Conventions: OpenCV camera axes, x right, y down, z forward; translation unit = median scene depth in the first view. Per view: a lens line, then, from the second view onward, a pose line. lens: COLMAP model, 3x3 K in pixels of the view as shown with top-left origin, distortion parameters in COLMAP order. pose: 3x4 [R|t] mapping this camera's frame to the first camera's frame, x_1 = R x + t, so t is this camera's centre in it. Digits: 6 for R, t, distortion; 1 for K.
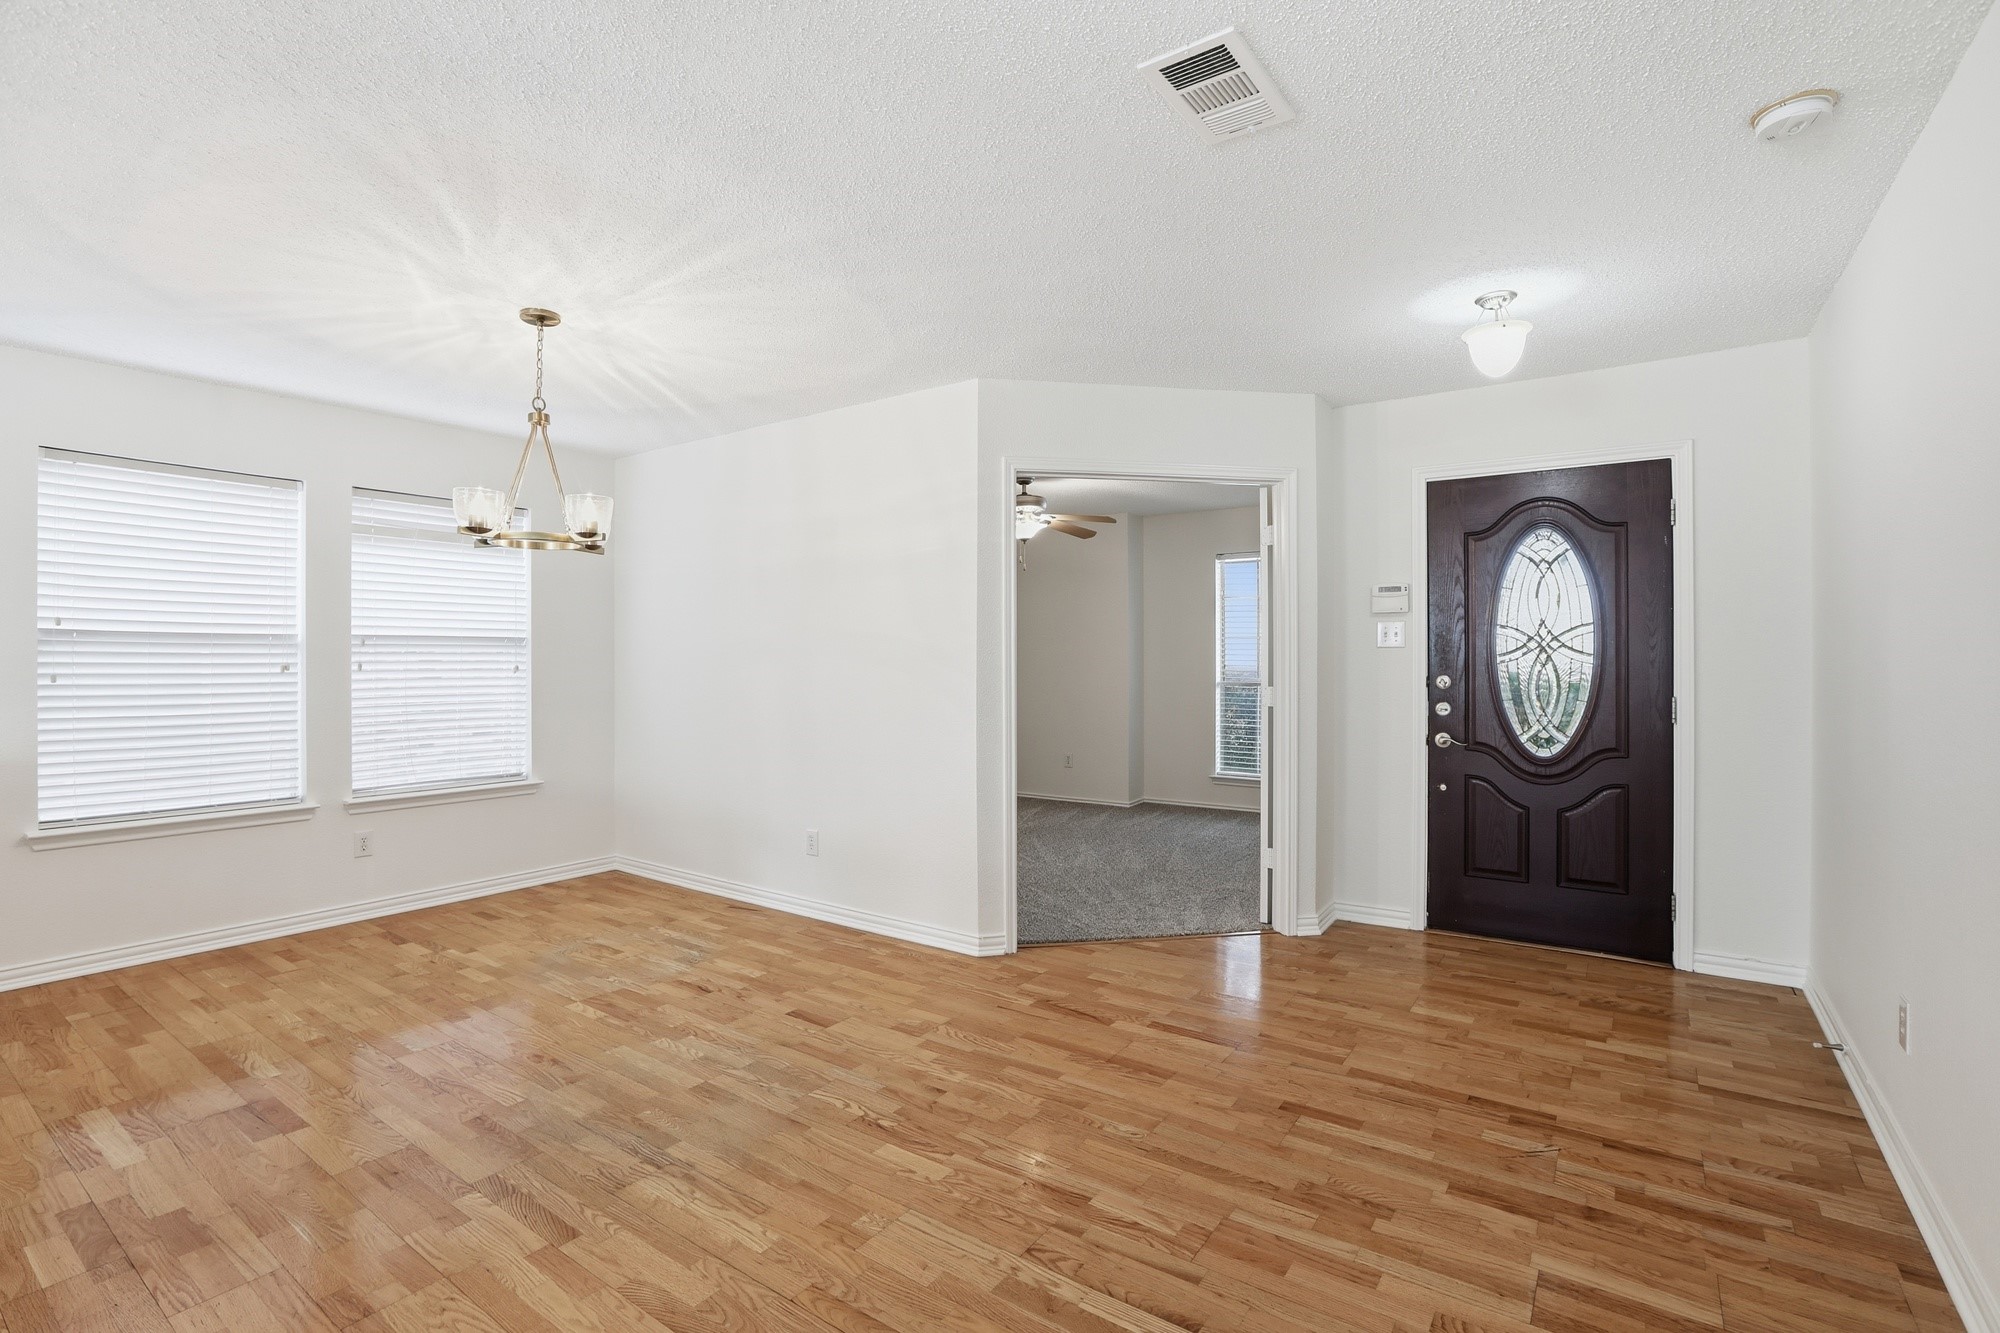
lens RADIAL K [[921.7, 0, 974.4], [0, 921.7, 658.8], [0, 0, 1]] dist [-0.049682, 0.017365]
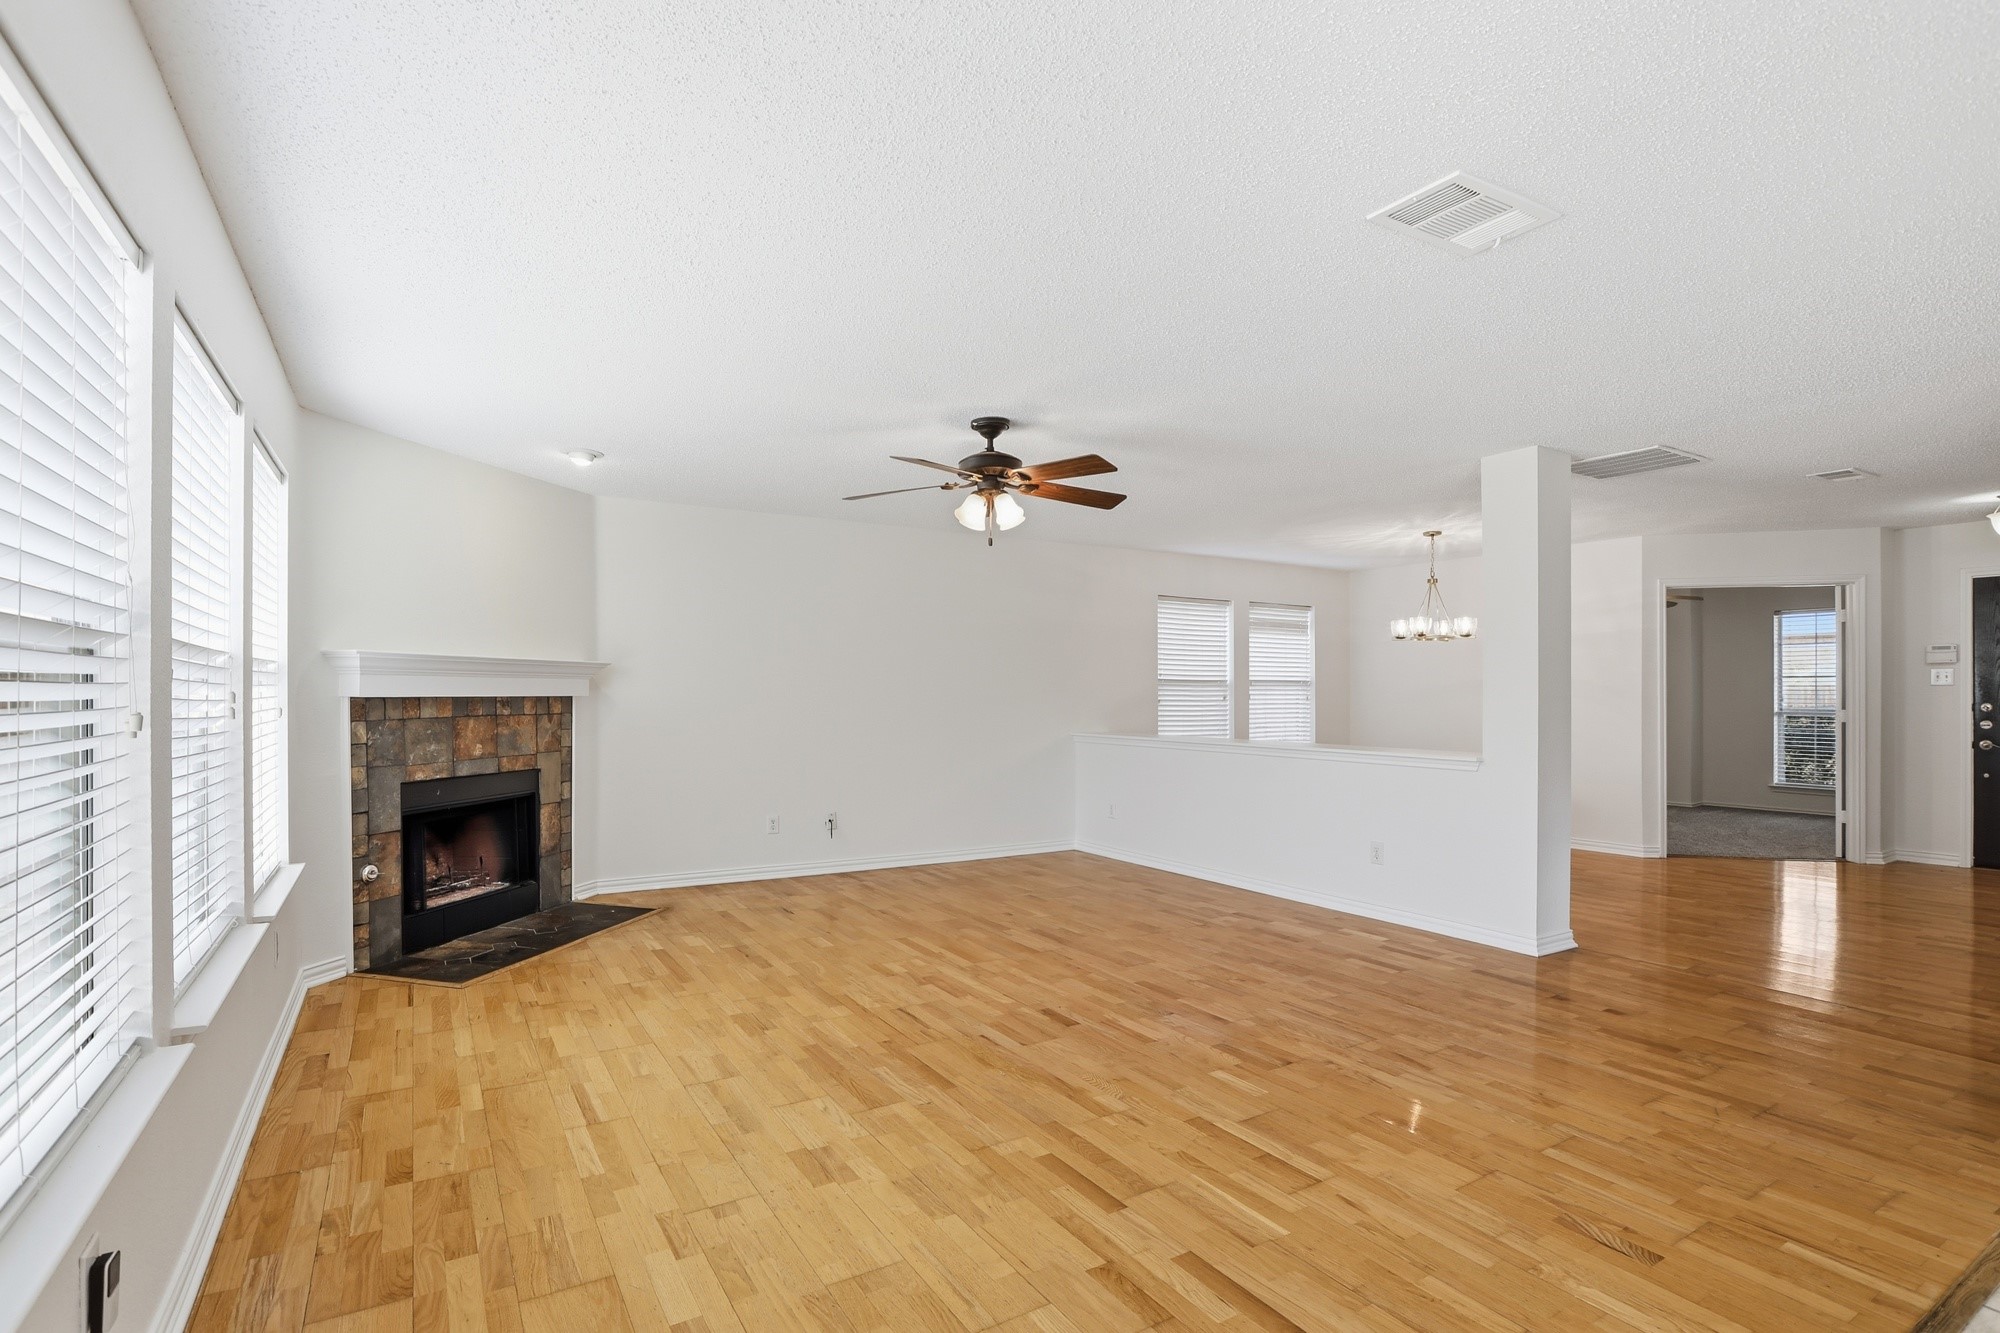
lens RADIAL K [[956.9, 0, 973.3], [0, 956.9, 695.1], [0, 0, 1]] dist [-0.056747, 0.020481]
pose [[0.917893, 0.000511, -0.396827, -0.697713], [0.000032, 0.999999, 0.001361, 0.003582], [0.396827, -0.001262, 0.917893, -1.751801]]
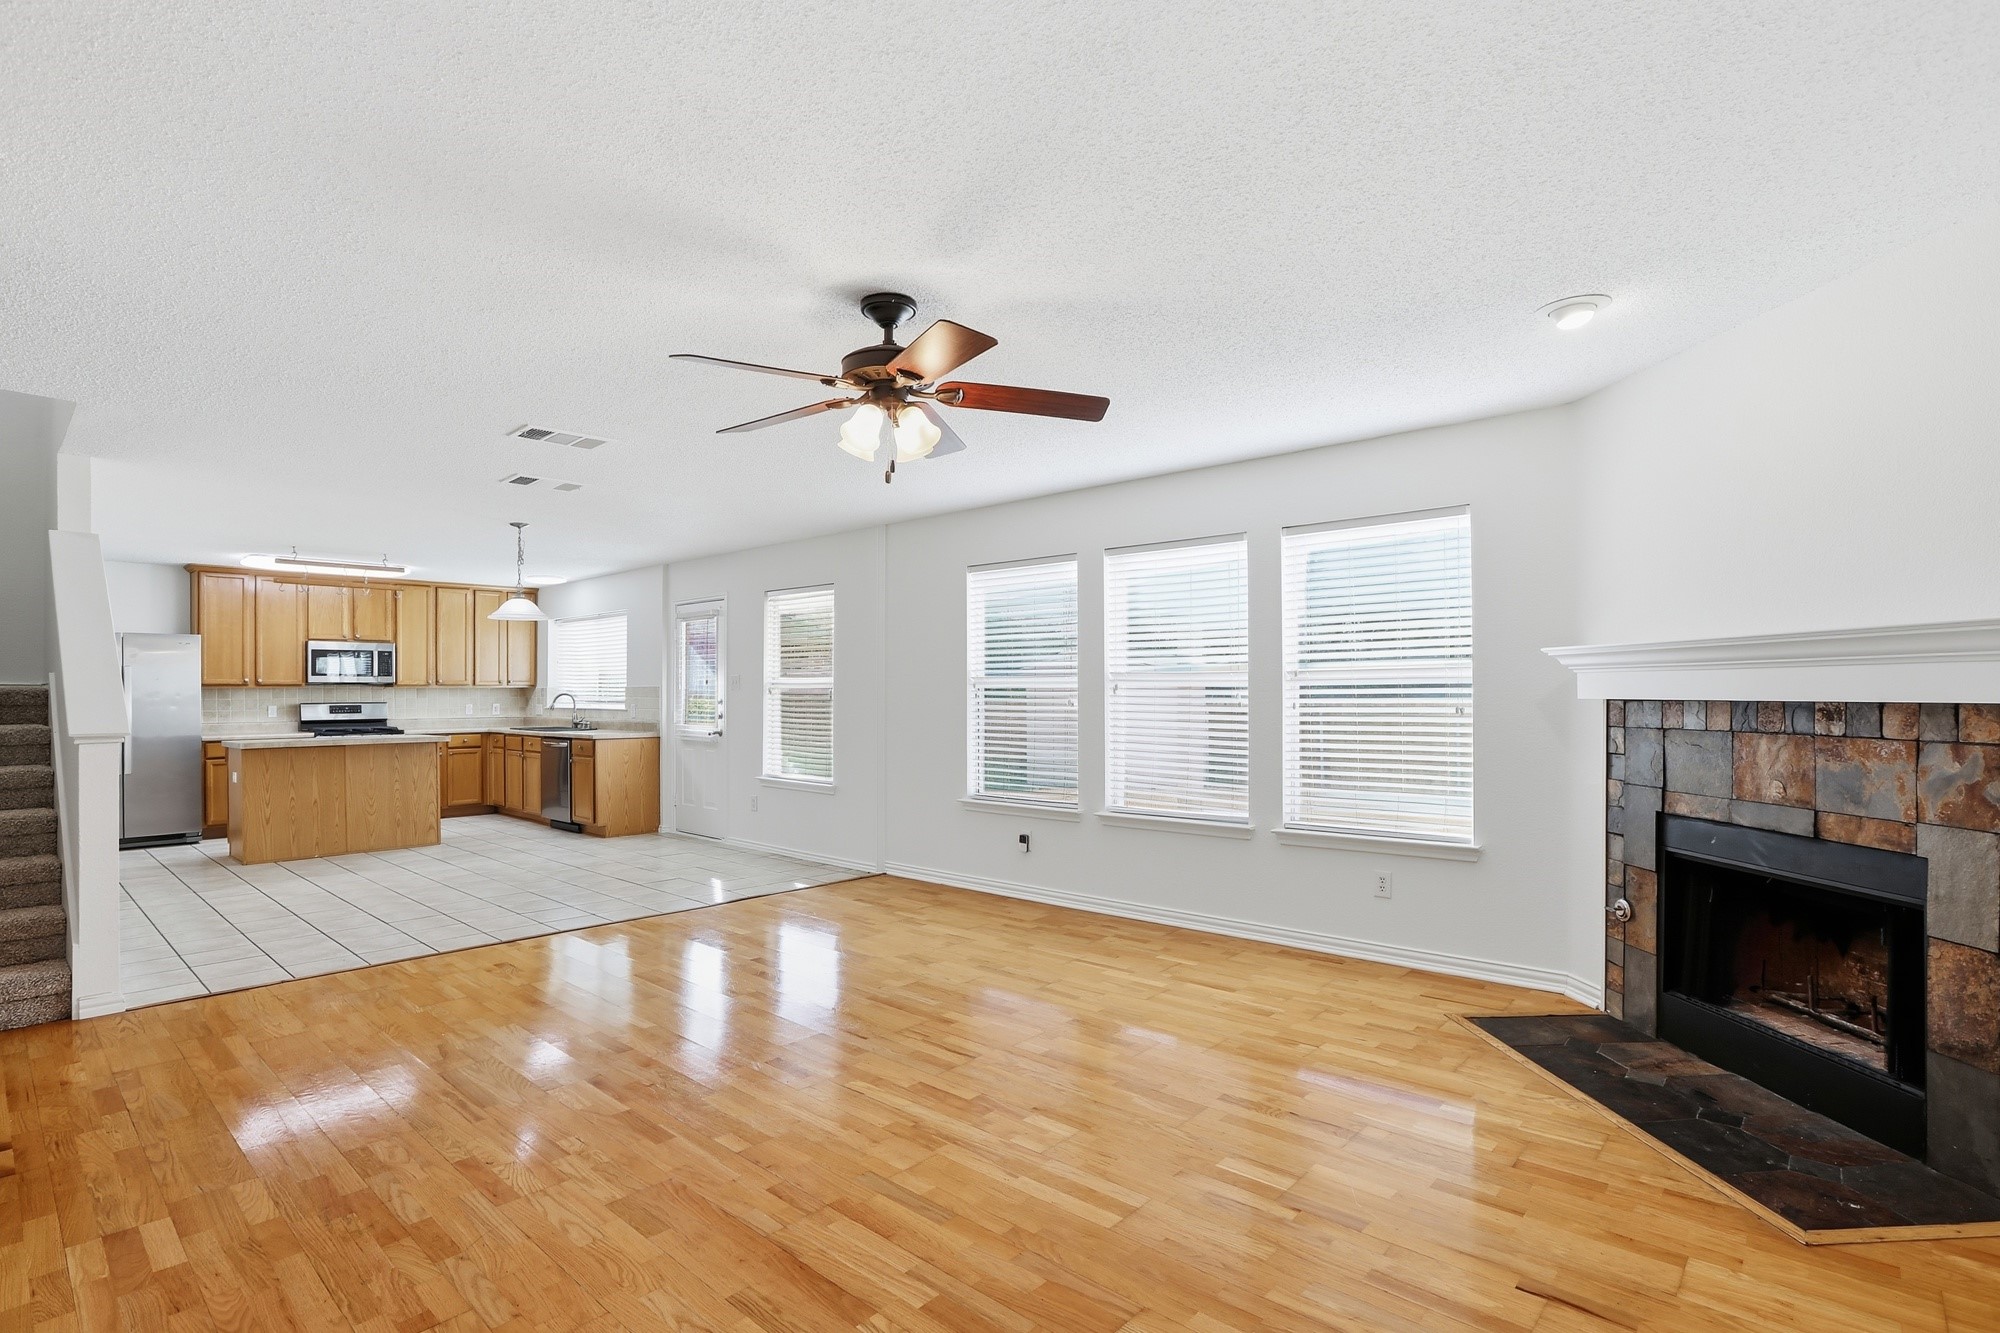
lens RADIAL K [[963.5, 0, 982.2], [0, 963.5, 680.3], [0, 0, 1]] dist [-0.051647, 0.018304]
pose [[-0.993842, 0.002838, 0.110767, -1.520545], [0.001509, 0.999926, -0.012074, -0.003328], [-0.110793, -0.011832, -0.993773, 0.774394]]
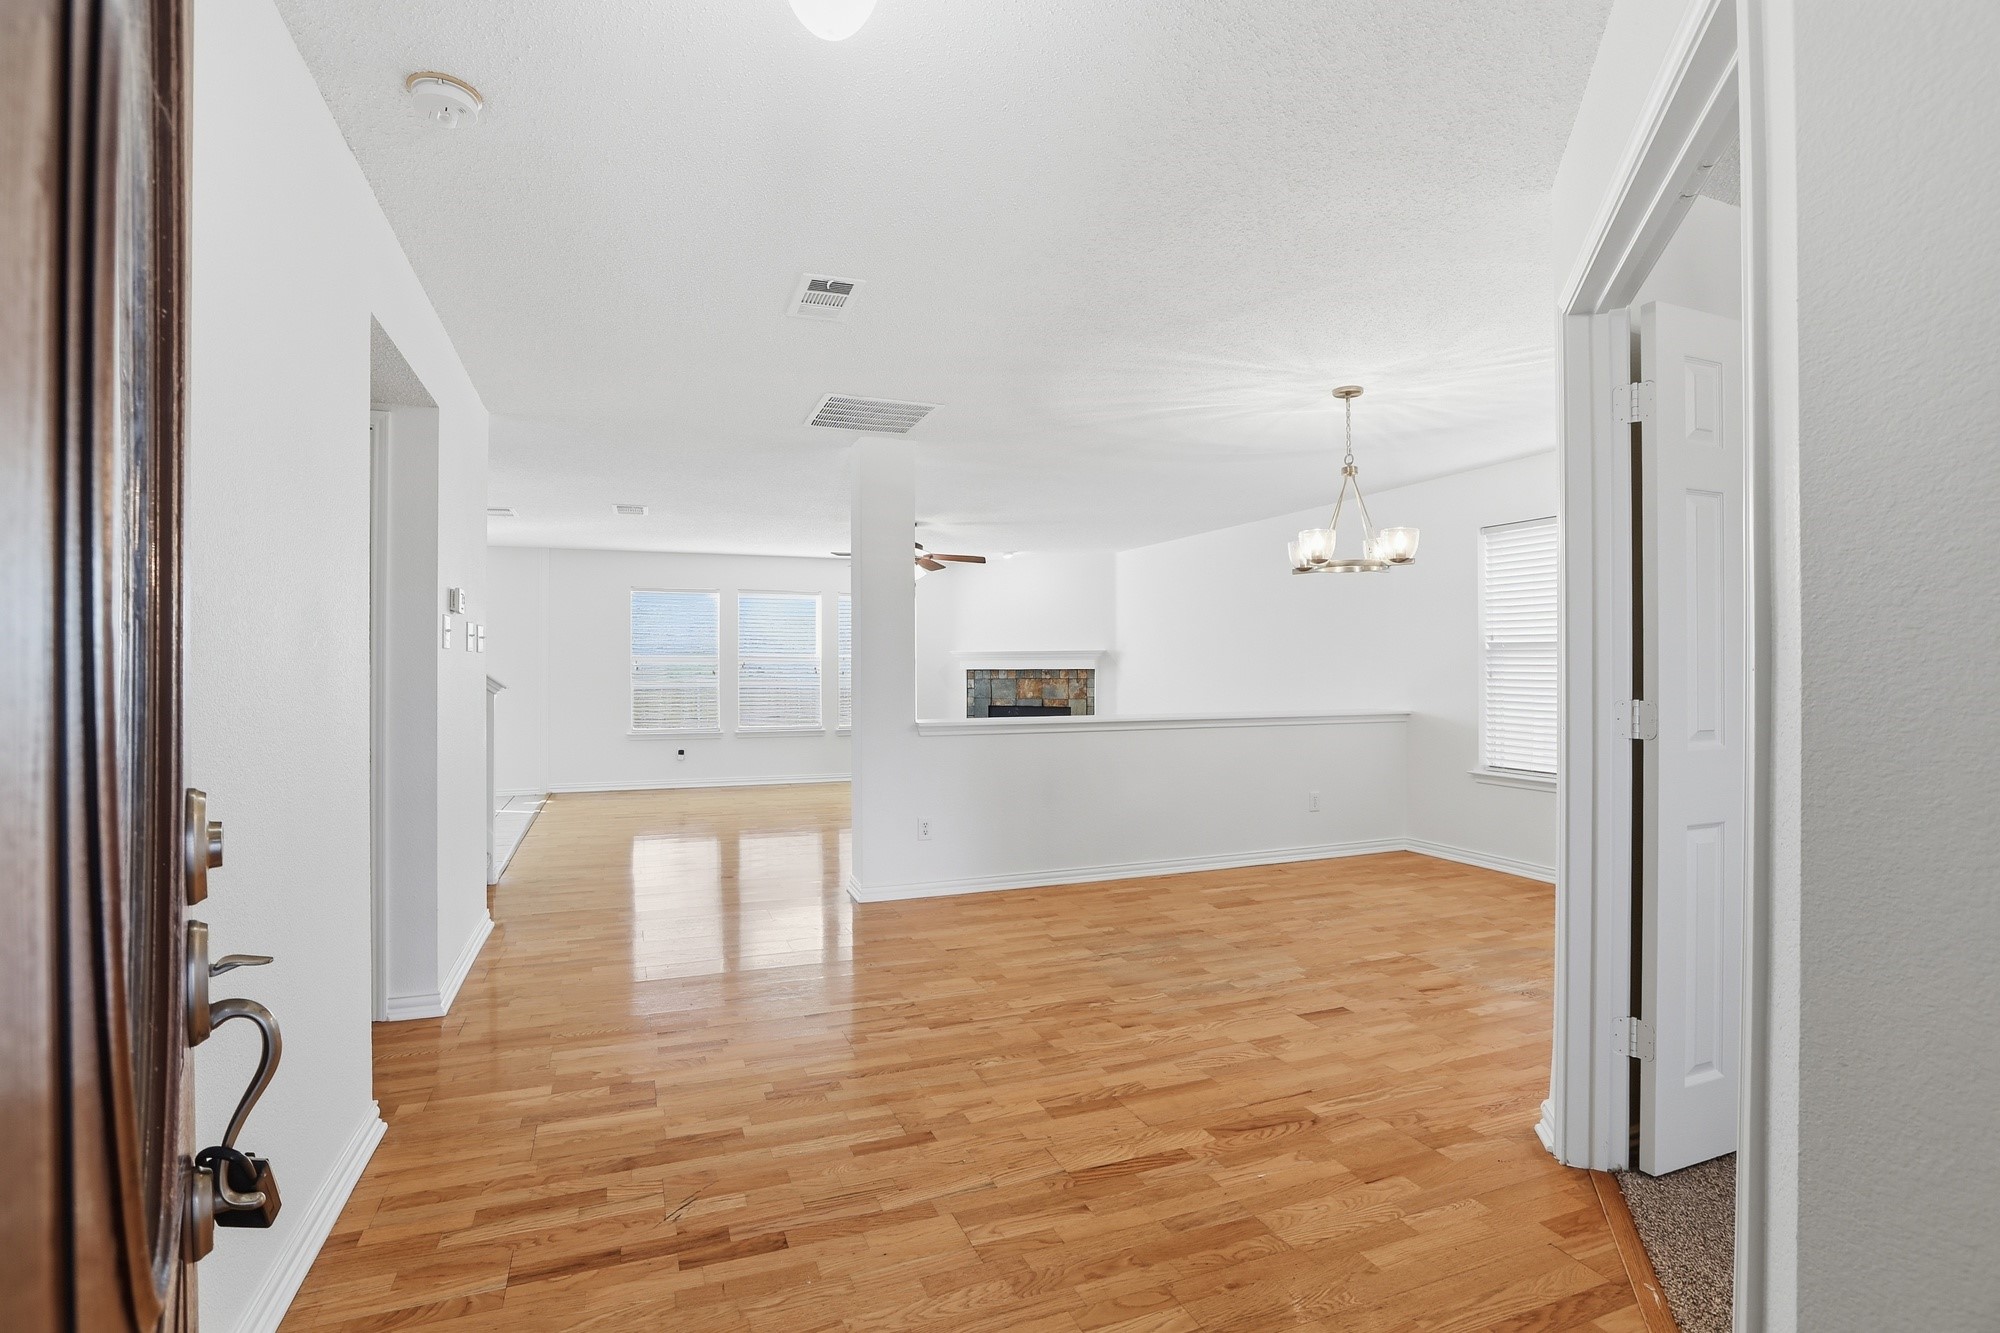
lens RADIAL K [[921.7, 0, 974.4], [0, 921.7, 658.8], [0, 0, 1]] dist [-0.049682, 0.017365]
pose [[-0.543630, -0.013129, -0.839222, 1.046504], [0.000474, 0.999873, -0.015950, 0.026209], [0.839325, -0.009069, -0.543555, 1.474529]]
